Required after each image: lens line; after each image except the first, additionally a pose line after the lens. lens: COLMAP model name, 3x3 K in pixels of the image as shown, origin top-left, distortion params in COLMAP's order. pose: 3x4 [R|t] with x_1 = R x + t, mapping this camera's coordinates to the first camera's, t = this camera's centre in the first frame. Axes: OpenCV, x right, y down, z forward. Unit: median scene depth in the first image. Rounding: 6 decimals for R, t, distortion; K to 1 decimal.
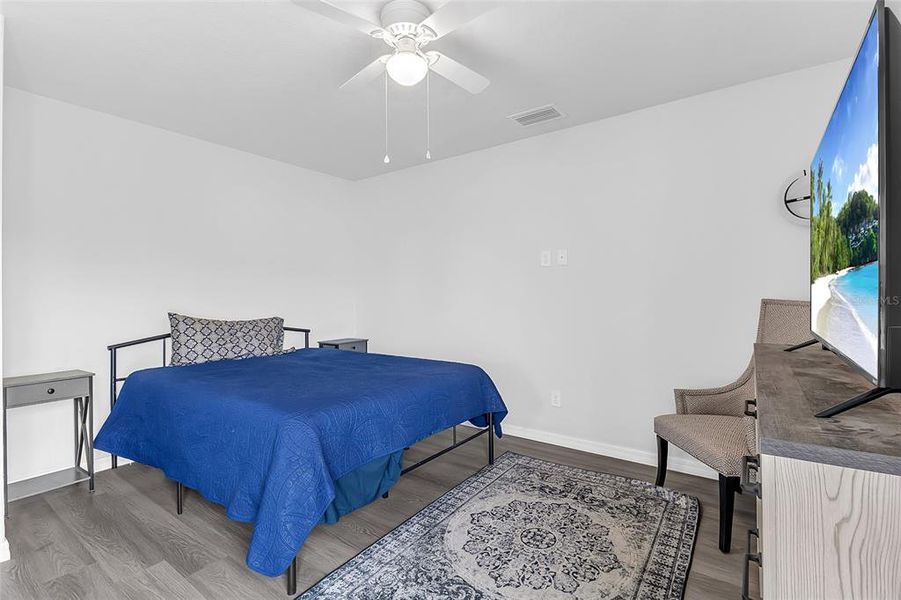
lens RADIAL K [[415.8, 0, 453.8], [0, 415.8, 293.6], [0, 0, 1]] dist [0.008138, 0.000684]
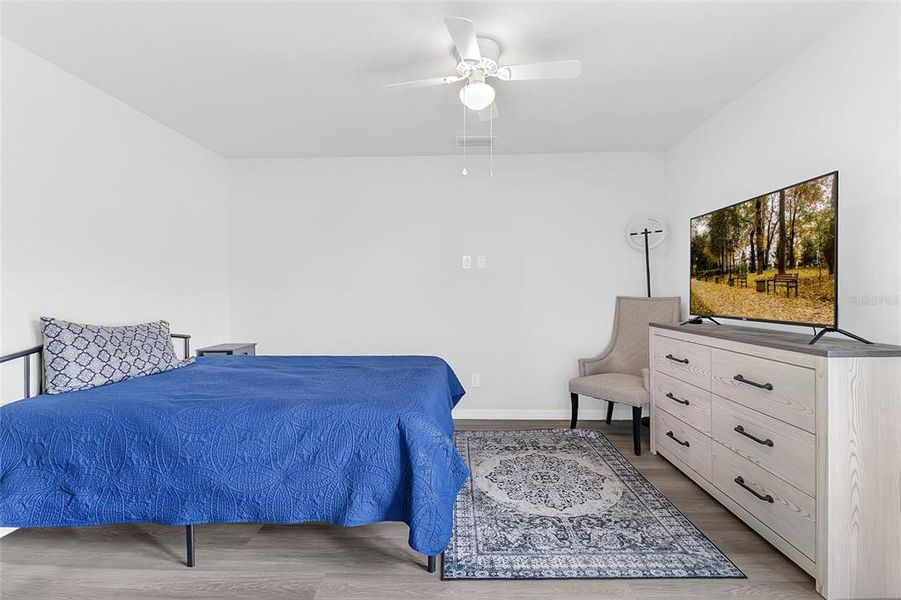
lens RADIAL K [[415.8, 0, 453.8], [0, 415.8, 293.6], [0, 0, 1]] dist [0.008138, 0.000684]
pose [[0.831791, 0.002820, 0.555081, -0.610645], [-0.002291, 0.999996, -0.001648, 0.008115], [-0.555084, 0.000099, 0.831795, 0.055623]]
